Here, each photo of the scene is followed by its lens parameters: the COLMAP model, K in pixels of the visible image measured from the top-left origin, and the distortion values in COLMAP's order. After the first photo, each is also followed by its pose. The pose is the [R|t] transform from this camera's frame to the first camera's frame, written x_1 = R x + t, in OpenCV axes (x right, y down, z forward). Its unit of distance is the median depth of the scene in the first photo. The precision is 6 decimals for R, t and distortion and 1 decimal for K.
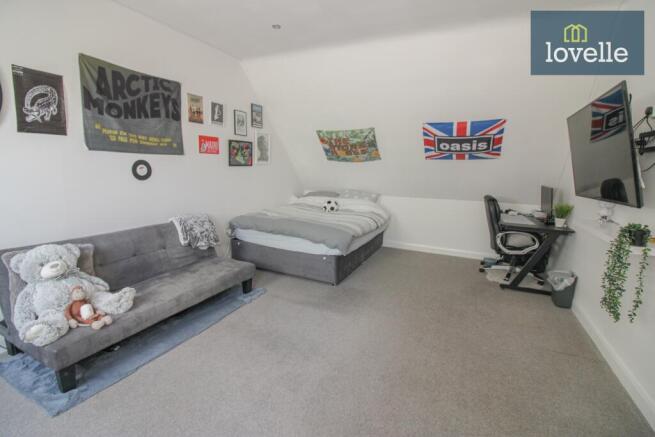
lens RADIAL K [[297.7, 0, 327.5], [0, 297.7, 218.5], [0, 0, 1]] dist [-0.017340, -0.000880]
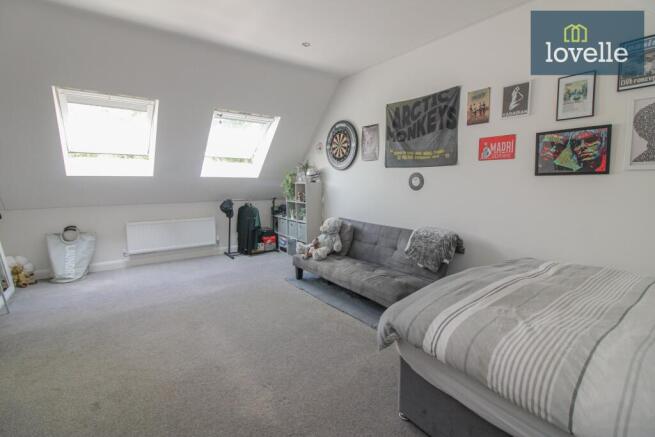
lens RADIAL K [[297.7, 0, 327.5], [0, 297.7, 218.5], [0, 0, 1]] dist [-0.017340, -0.000880]
pose [[-0.462271, 0.090963, -0.882061, 0.552695], [-0.158642, 0.970192, 0.183193, -0.174664], [0.872432, 0.224617, -0.434061, 1.189681]]
